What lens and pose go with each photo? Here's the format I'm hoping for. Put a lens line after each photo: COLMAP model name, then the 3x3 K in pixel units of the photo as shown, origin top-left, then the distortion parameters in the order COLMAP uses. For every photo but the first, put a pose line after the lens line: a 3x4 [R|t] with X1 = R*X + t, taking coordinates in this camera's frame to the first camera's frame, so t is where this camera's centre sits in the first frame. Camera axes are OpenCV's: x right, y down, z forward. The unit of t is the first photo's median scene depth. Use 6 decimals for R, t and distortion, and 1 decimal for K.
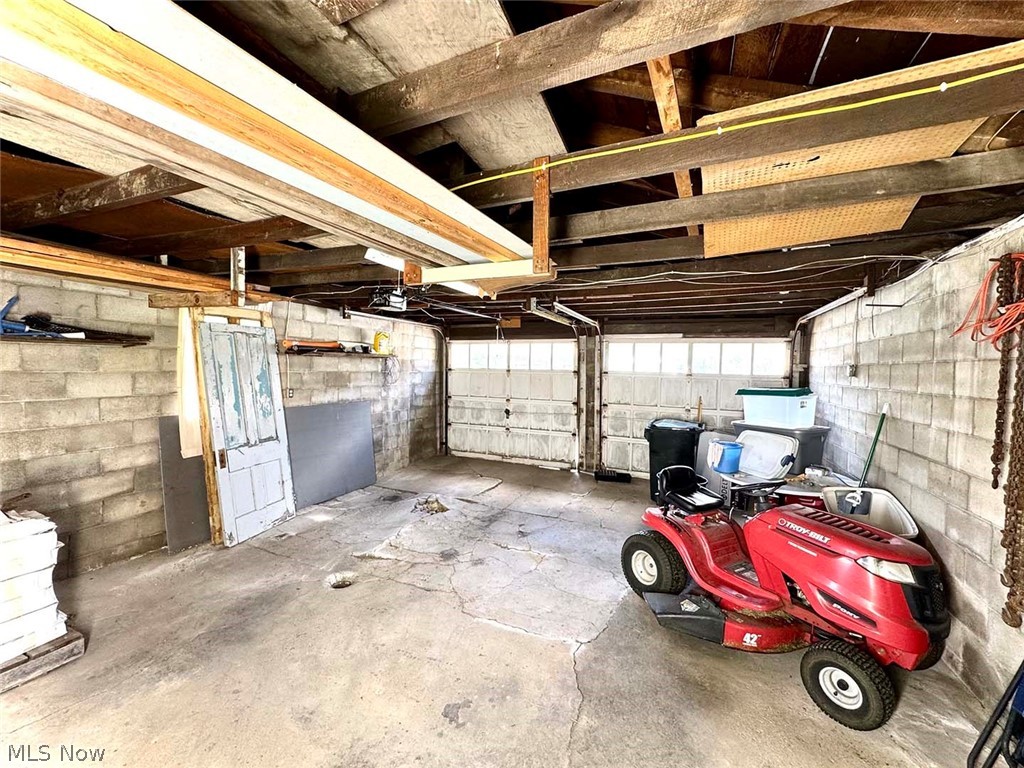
lens RADIAL K [[407.2, 0, 510.9], [0, 407.2, 383.6], [0, 0, 1]] dist [-0.006093, 0.000649]
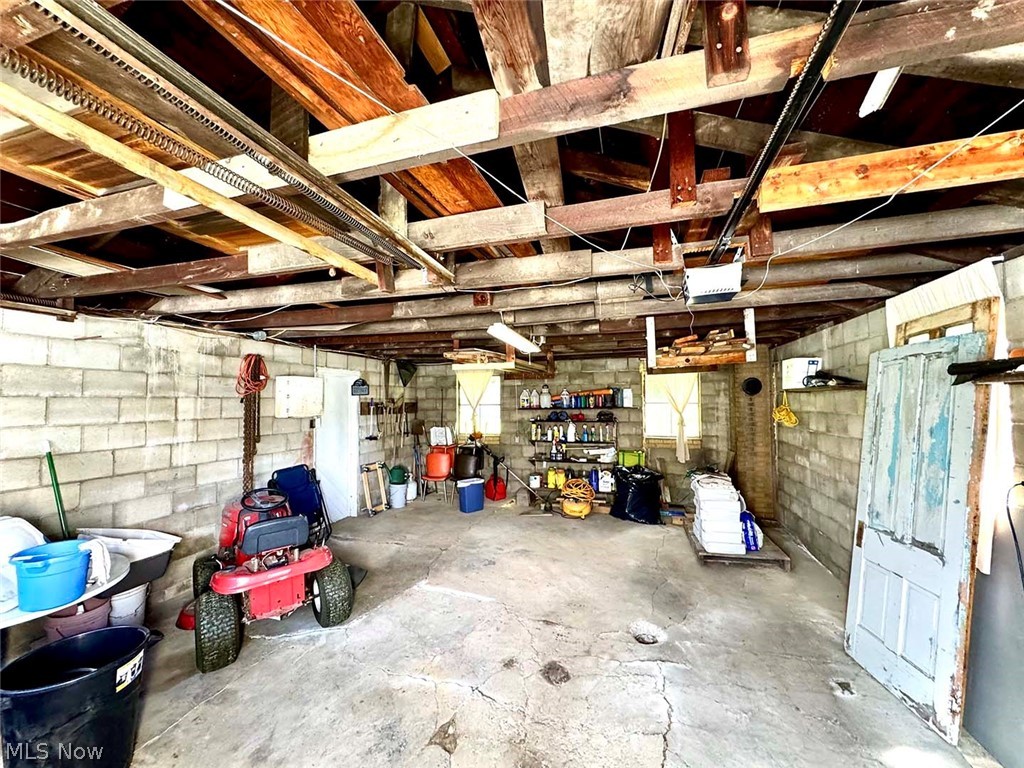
lens RADIAL K [[407.2, 0, 512.5], [0, 407.2, 385.9], [0, 0, 1]] dist [-0.006093, 0.000649]
pose [[-0.991994, -0.018103, -0.124984, 0.022288], [-0.017803, 0.999835, -0.003517, -0.092422], [0.125027, -0.001263, -0.992153, 2.134642]]
